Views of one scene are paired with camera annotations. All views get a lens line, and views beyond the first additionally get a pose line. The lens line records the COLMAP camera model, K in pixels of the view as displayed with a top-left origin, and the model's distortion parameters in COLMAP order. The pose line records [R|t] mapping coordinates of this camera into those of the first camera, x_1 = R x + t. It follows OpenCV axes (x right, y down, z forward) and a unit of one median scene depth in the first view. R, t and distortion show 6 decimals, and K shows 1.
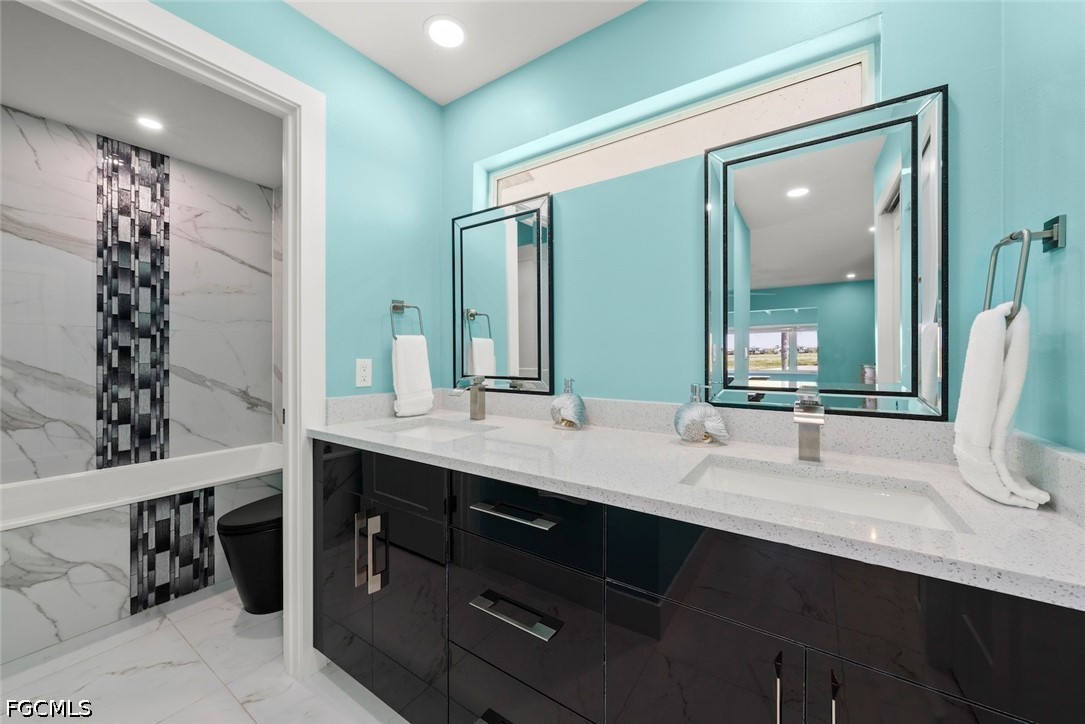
lens RADIAL K [[397.1, 0, 542.7], [0, 397.1, 355.6], [0, 0, 1]] dist [-0.000235, 0.001227]
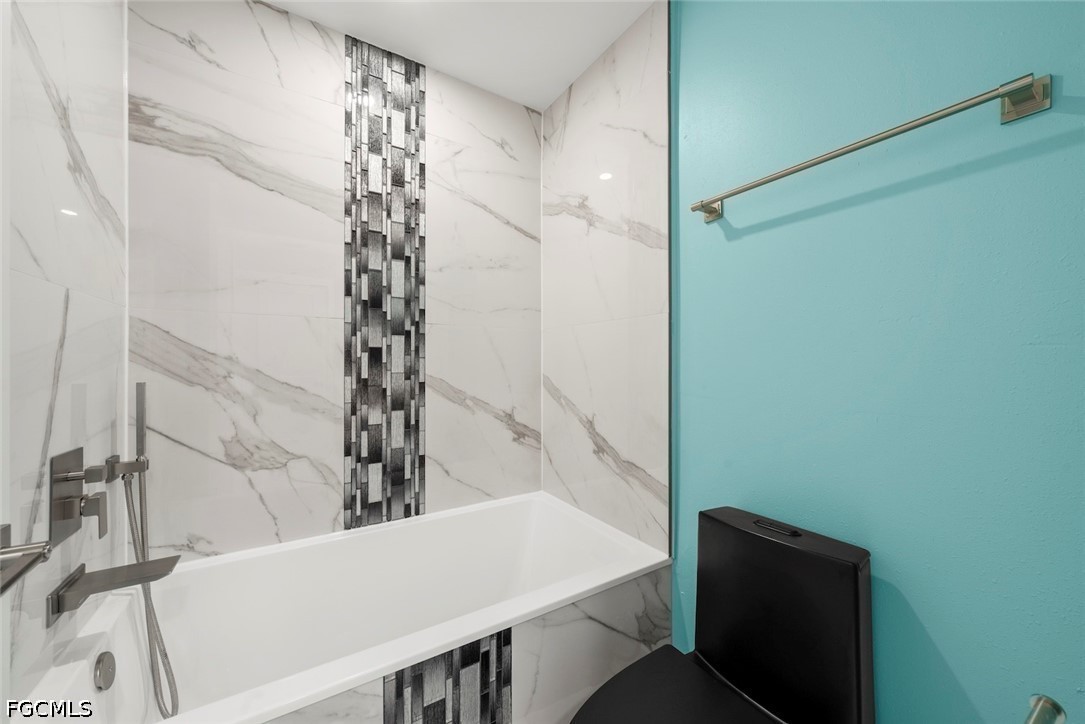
lens RADIAL K [[397.1, 0, 551.8], [0, 397.1, 360.6], [0, 0, 1]] dist [-0.000235, 0.001227]
pose [[0.923235, -0.001943, -0.384231, -0.526638], [0.001082, 0.999996, -0.002457, 0.000887], [0.384234, 0.001852, 0.923234, 0.502840]]
